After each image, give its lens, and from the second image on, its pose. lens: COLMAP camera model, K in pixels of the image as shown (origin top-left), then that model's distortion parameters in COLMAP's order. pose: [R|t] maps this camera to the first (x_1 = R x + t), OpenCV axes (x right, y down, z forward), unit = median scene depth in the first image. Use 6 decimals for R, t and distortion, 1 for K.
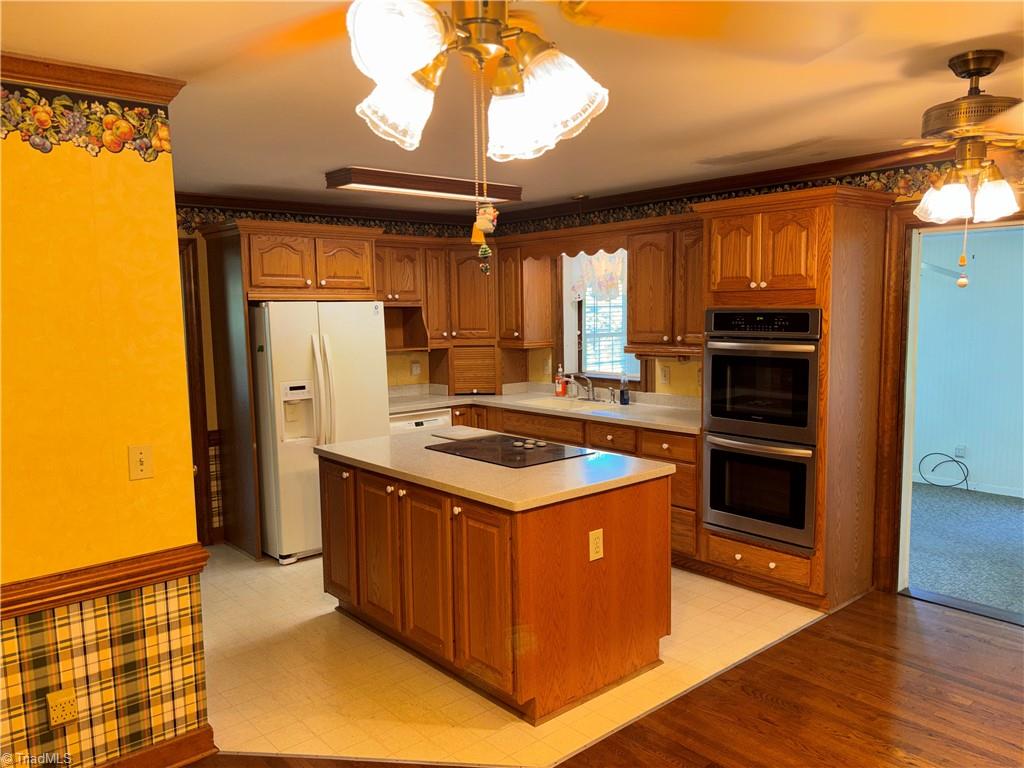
lens RADIAL K [[771.5, 0, 511.0], [0, 771.5, 388.4], [0, 0, 1]] dist [0.062117, -0.071762]
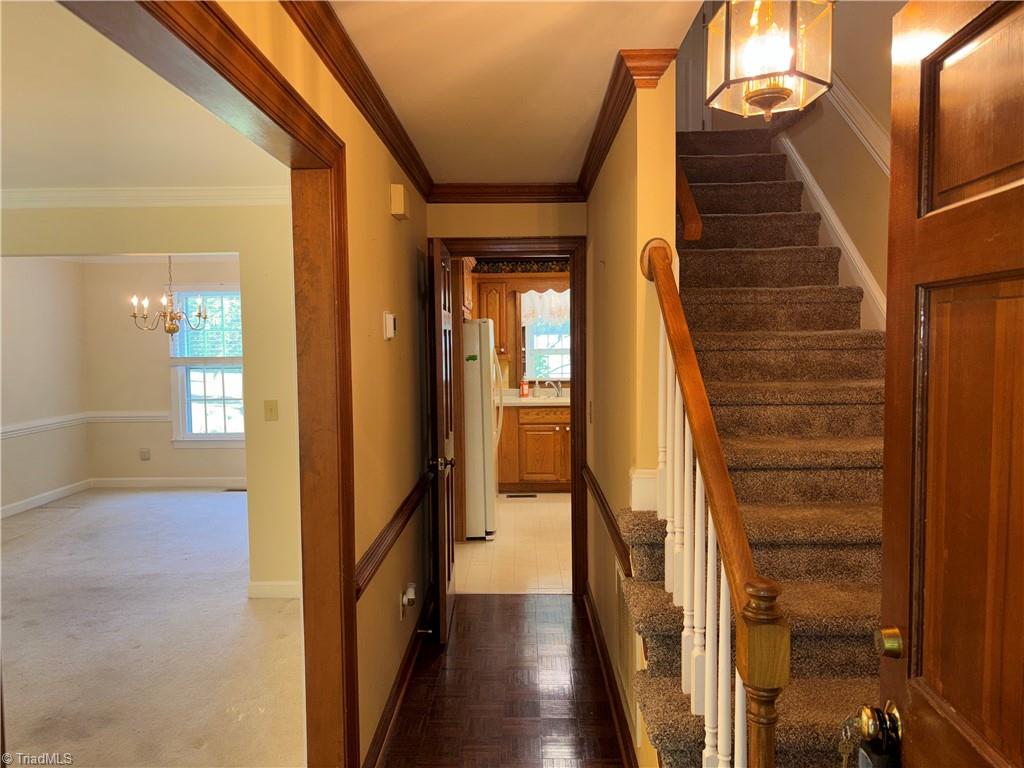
lens RADIAL K [[771.5, 0, 511.0], [0, 771.5, 388.4], [0, 0, 1]] dist [0.062117, -0.071762]
pose [[0.658892, -0.037922, 0.751281, -1.458932], [0.078731, 0.996720, -0.018738, 0.029923], [-0.748106, 0.071495, 0.659716, 0.216661]]
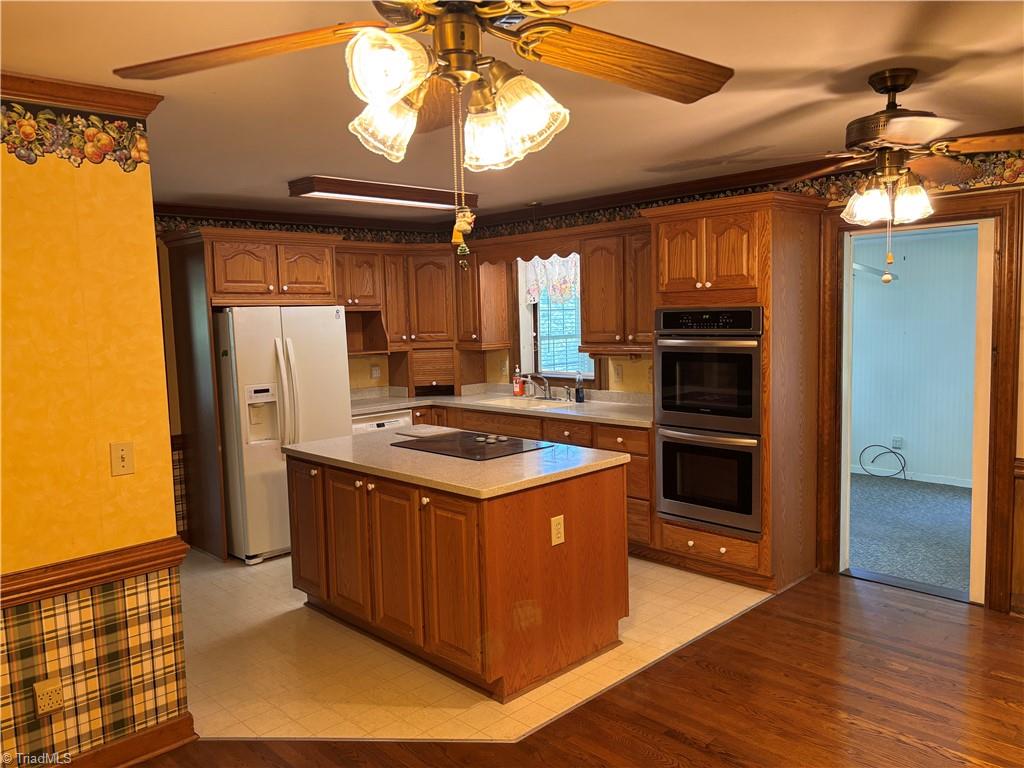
lens RADIAL K [[773.2, 0, 498.5], [0, 773.2, 380.5], [0, 0, 1]] dist [0.065458, -0.079970]
pose [[0.998837, -0.016060, 0.045465, -0.012826], [0.016931, 0.999679, -0.018847, 0.012998], [-0.045147, 0.019595, 0.998788, -0.048393]]
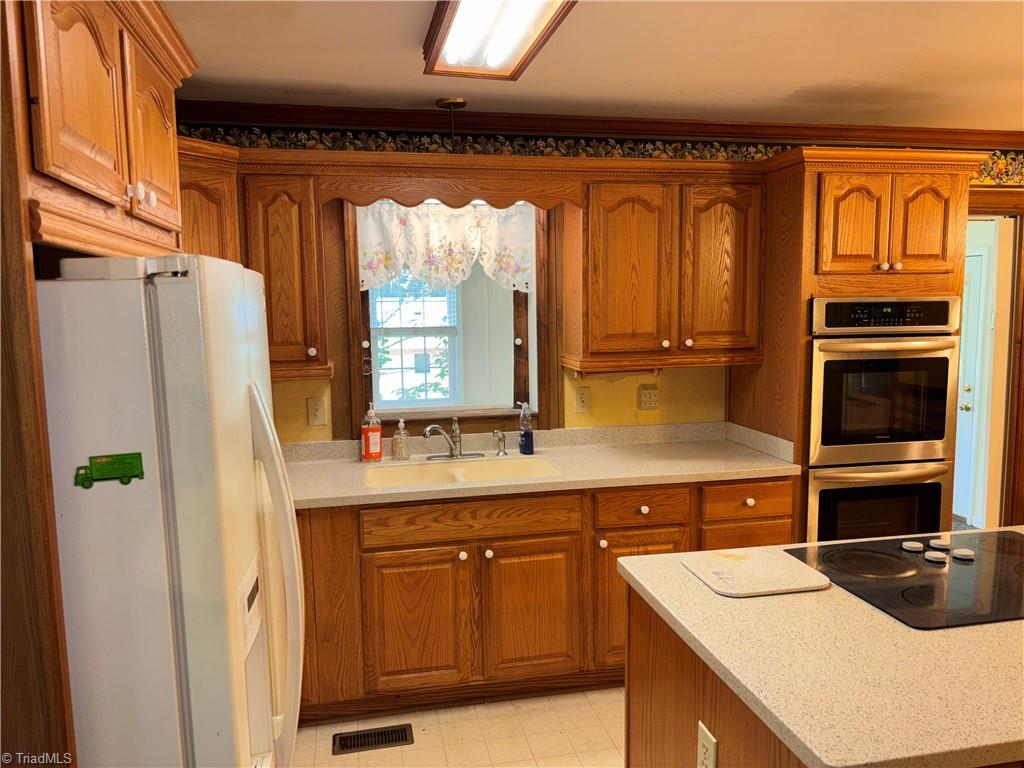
lens RADIAL K [[771.5, 0, 511.0], [0, 771.5, 388.4], [0, 0, 1]] dist [0.062117, -0.071762]
pose [[0.480142, -0.090477, 0.872512, -0.564697], [0.097331, 0.994020, 0.049516, -0.090049], [-0.871774, 0.061148, 0.486077, 0.986048]]
